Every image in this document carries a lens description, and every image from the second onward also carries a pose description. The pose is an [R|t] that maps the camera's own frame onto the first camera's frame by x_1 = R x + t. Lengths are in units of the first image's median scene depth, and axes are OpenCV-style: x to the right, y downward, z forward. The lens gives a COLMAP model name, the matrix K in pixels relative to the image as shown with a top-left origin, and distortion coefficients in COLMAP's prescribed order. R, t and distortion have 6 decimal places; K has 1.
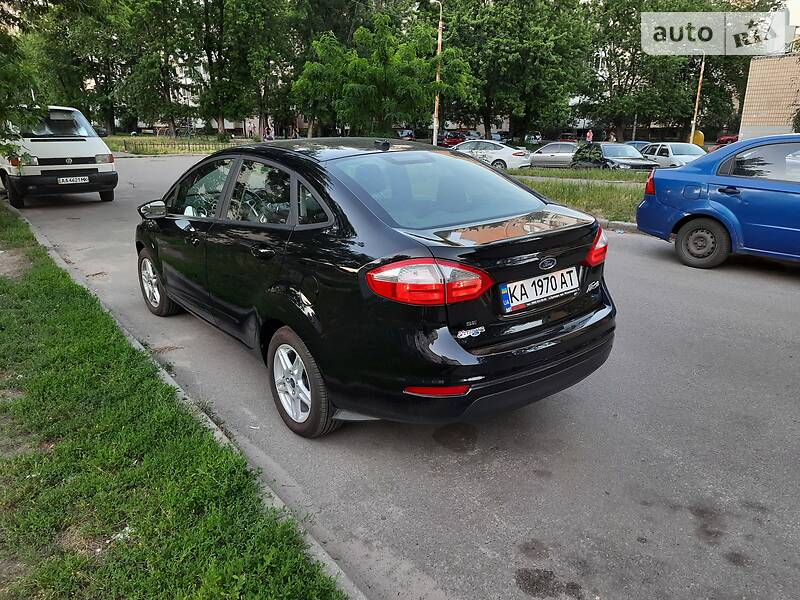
lens RADIAL K [[567.8, 0, 400.0], [0, 567.8, 300.0], [0, 0, 1]] dist [0.086184, -0.084319]
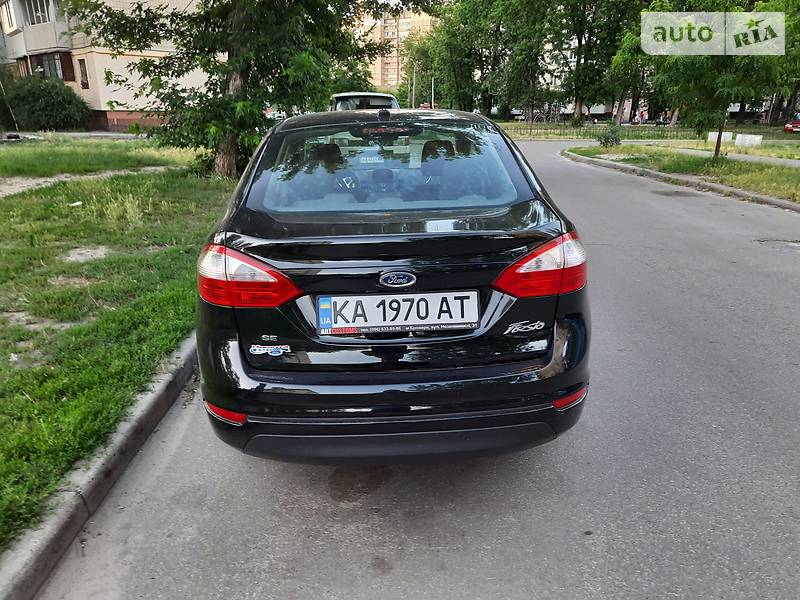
lens RADIAL K [[573.9, 0, 402.3], [0, 573.9, 297.1], [0, 0, 1]] dist [0.089127, -0.086851]
pose [[0.825619, 0.168697, -0.538418, 0.613525], [-0.160573, 0.985049, 0.062410, -0.082071], [0.540897, 0.034928, 0.840364, 0.385870]]
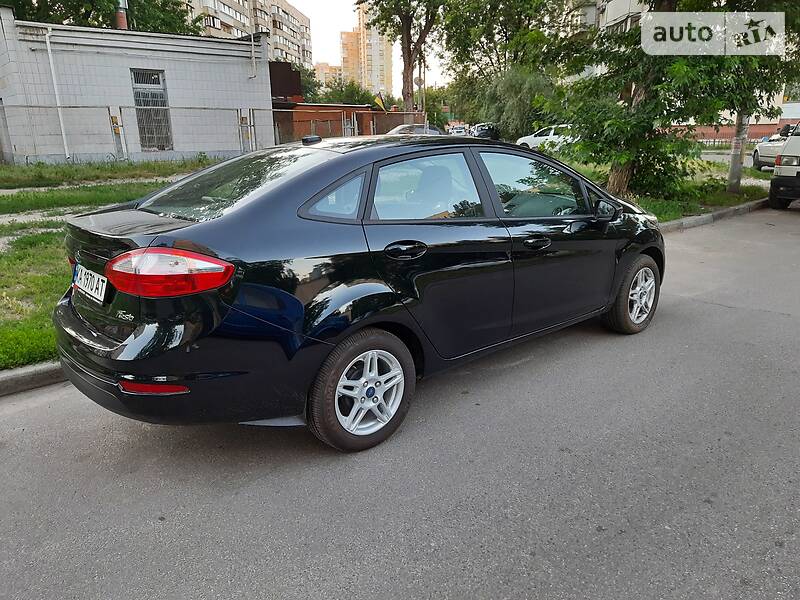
lens RADIAL K [[573.9, 0, 402.3], [0, 573.9, 297.1], [0, 0, 1]] dist [0.089127, -0.086851]
pose [[0.078904, 0.274737, -0.958276, 1.229423], [-0.279845, 0.928725, 0.243222, -0.382989], [0.956797, 0.248978, 0.150164, 1.328926]]
